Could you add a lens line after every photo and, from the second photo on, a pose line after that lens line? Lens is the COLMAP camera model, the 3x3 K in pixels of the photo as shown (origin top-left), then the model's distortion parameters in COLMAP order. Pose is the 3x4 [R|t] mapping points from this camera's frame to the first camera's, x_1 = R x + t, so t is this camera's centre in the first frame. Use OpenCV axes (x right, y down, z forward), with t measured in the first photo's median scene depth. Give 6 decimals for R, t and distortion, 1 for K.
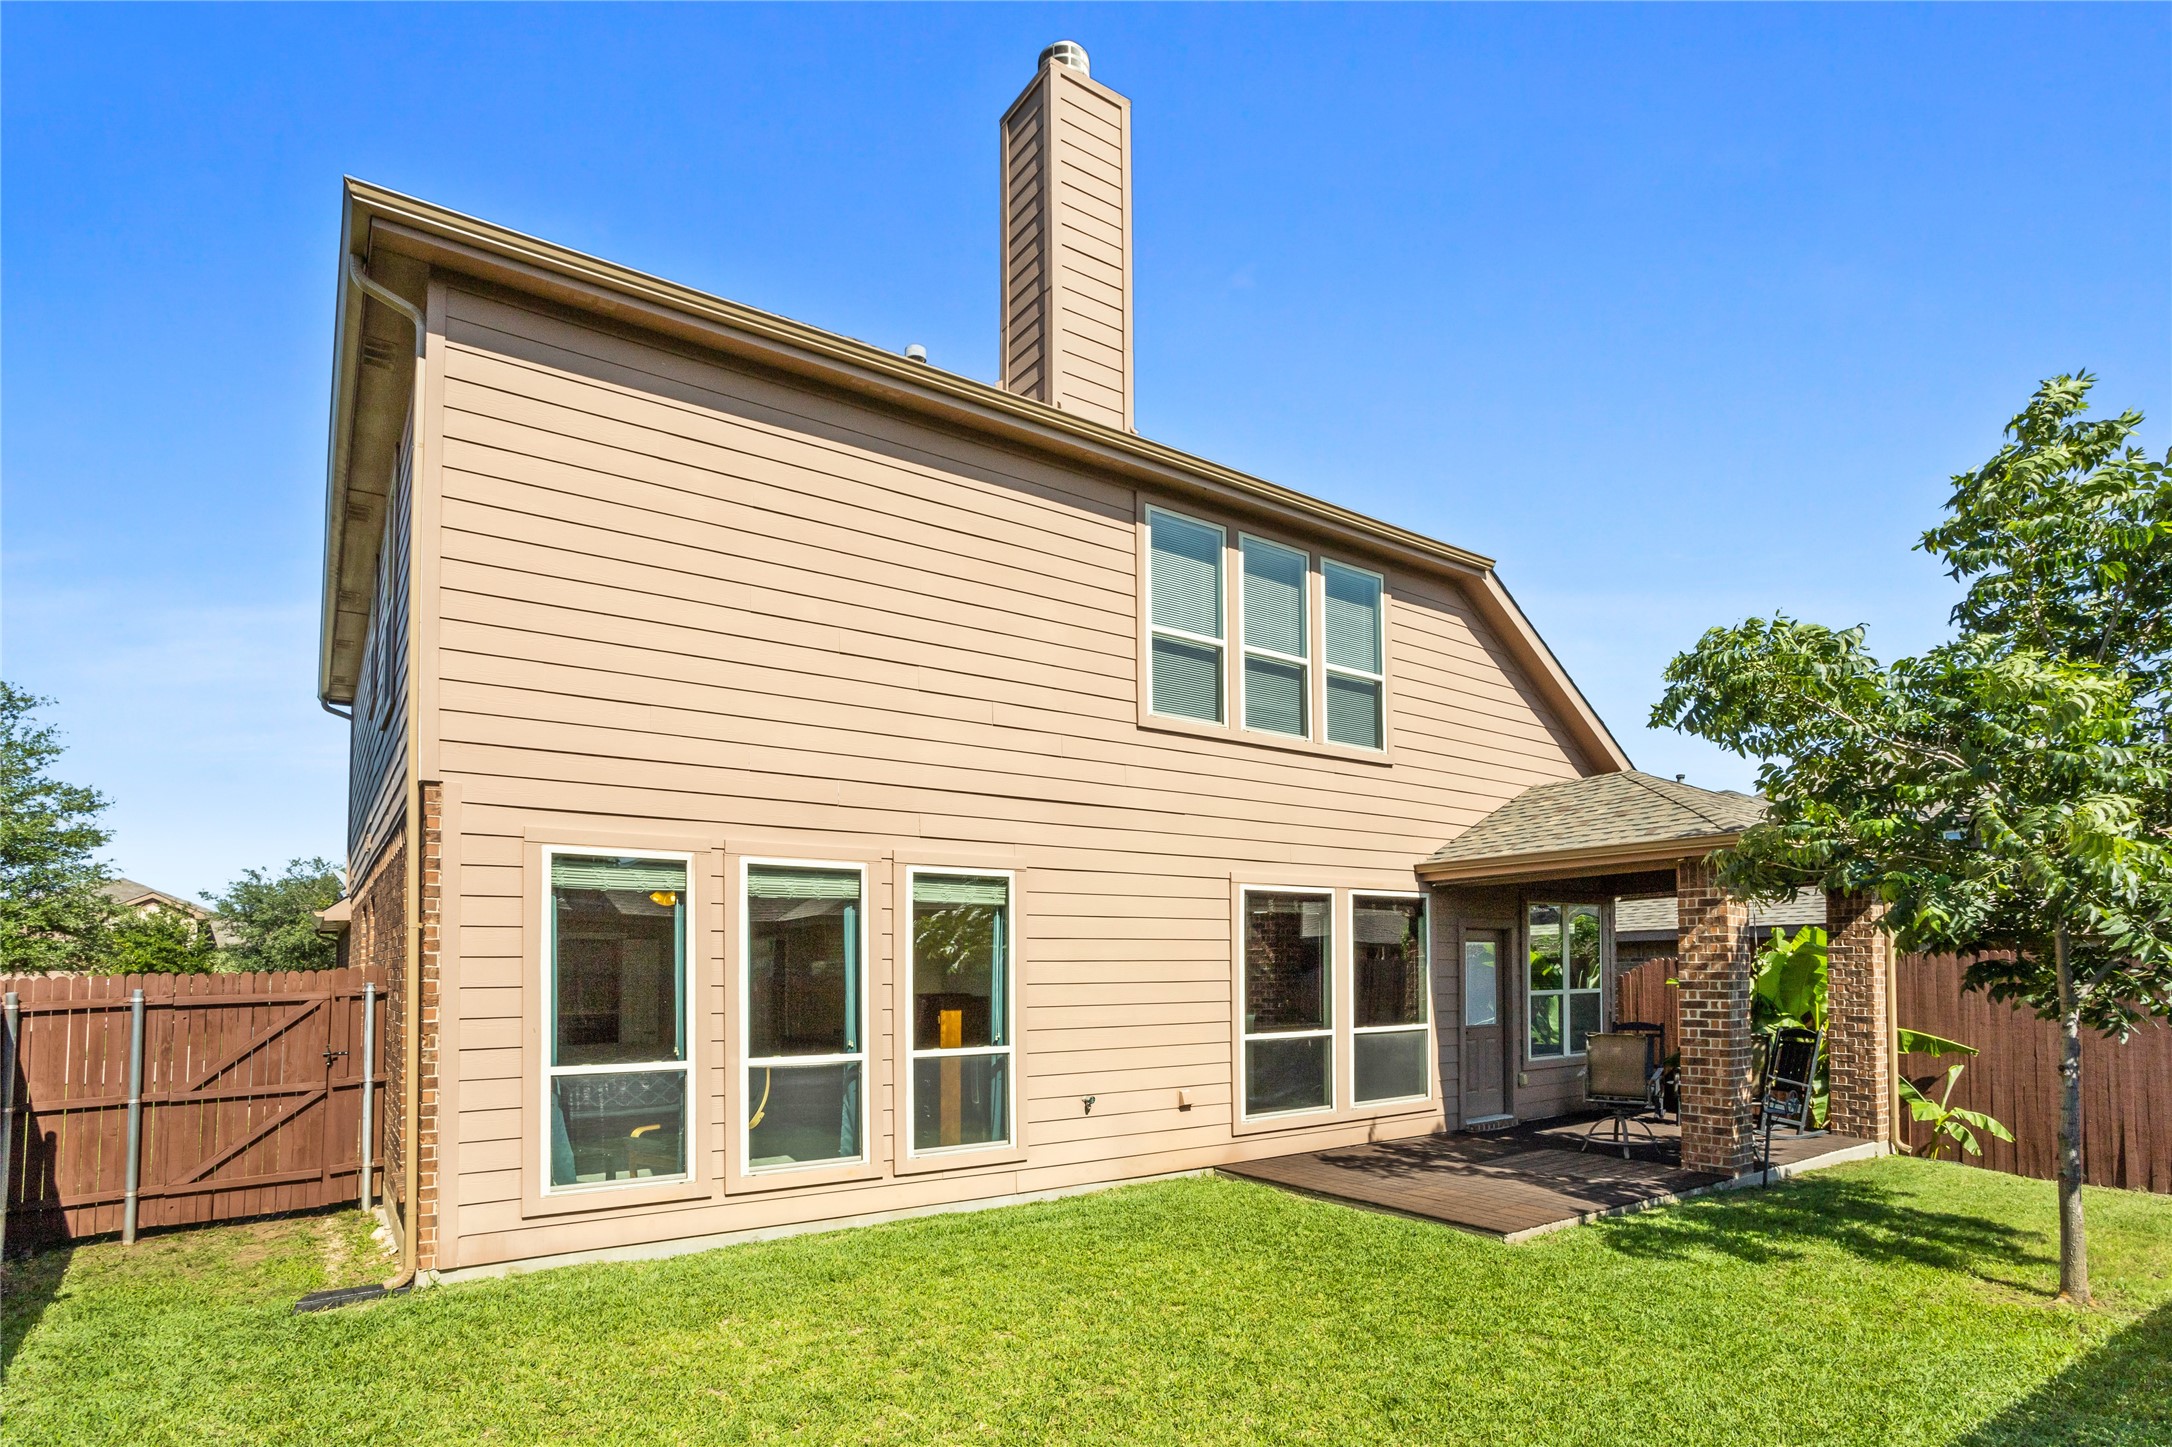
lens RADIAL K [[1055.0, 0, 1086.0], [0, 1055.0, 723.5], [0, 0, 1]] dist [-0.060078, 0.039066]
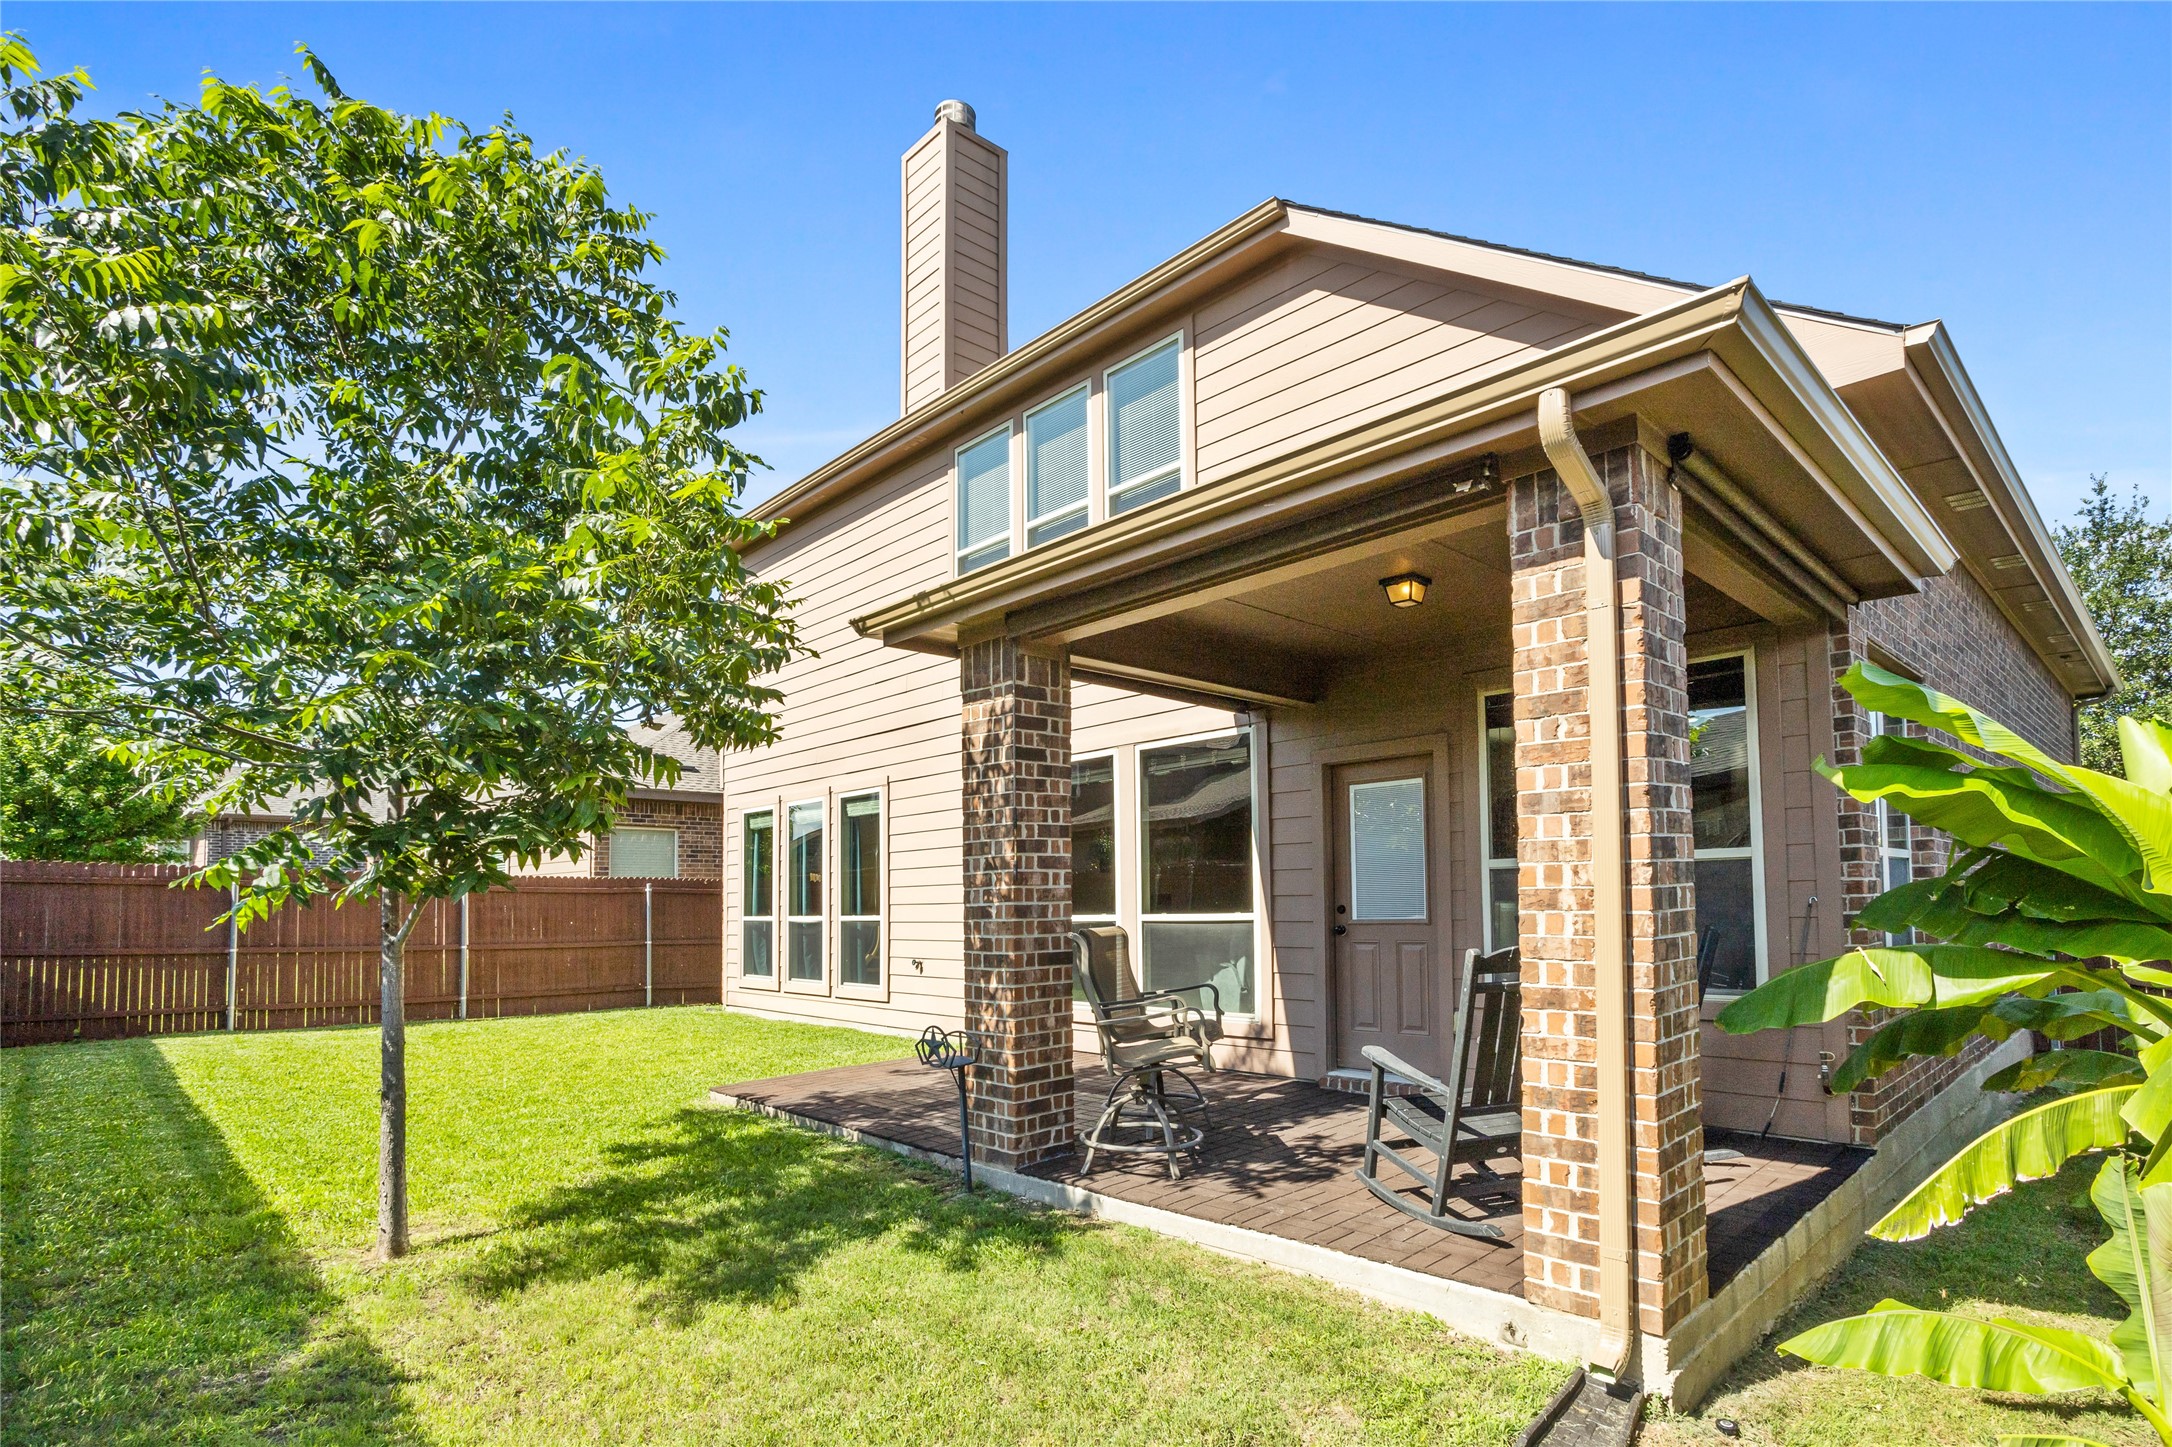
lens RADIAL K [[1055.0, 0, 1086.0], [0, 1055.0, 723.5], [0, 0, 1]] dist [-0.060078, 0.039066]
pose [[0.177619, -0.162629, -0.970569, 1.310163], [0.244457, 0.962629, -0.116562, 0.288201], [0.953254, -0.216558, 0.210737, 1.010731]]
